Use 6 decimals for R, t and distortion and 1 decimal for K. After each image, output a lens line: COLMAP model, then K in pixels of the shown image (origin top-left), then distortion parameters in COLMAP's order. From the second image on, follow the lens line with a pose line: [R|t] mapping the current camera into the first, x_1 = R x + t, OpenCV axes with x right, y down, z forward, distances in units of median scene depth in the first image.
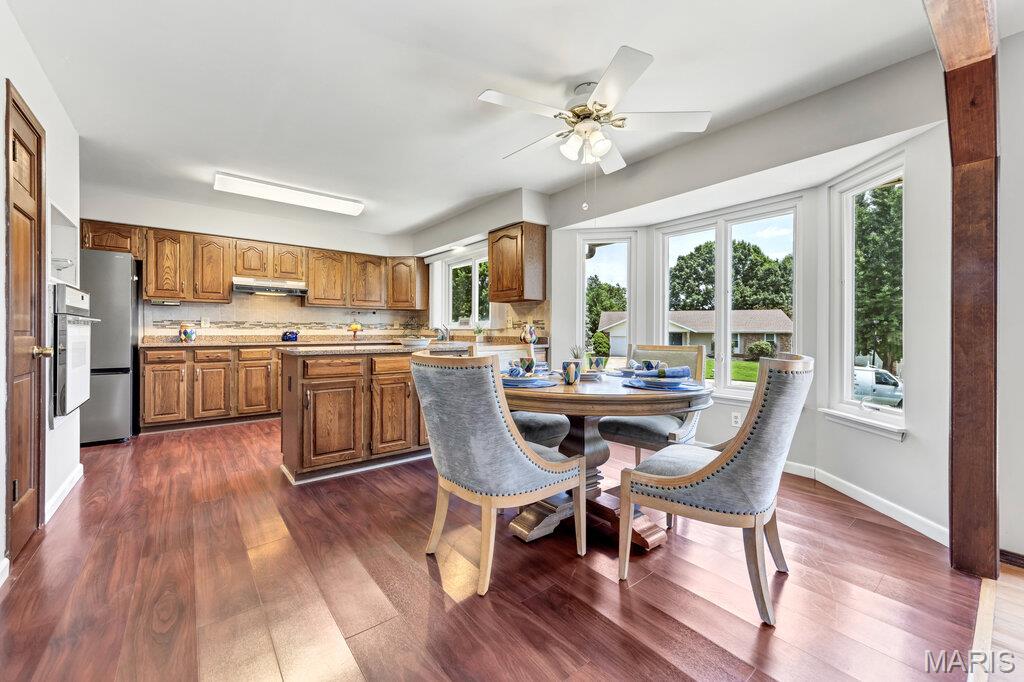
lens RADIAL K [[400.3, 0, 507.9], [0, 400.3, 337.1], [0, 0, 1]] dist [0.005206, 0.000092]
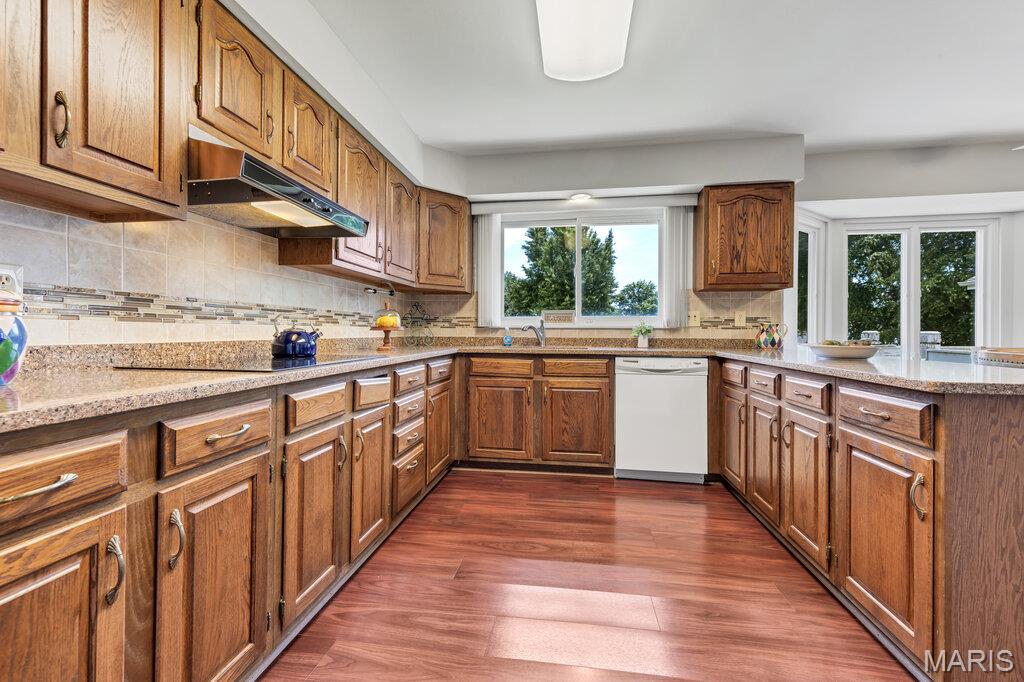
lens RADIAL K [[400.3, 0, 511.0], [0, 400.3, 332.8], [0, 0, 1]] dist [0.005206, 0.000092]
pose [[0.727173, -0.000770, 0.686454, -0.682466], [0.008072, 0.999940, -0.007428, -0.008101], [-0.686407, 0.010942, 0.727135, 0.629994]]
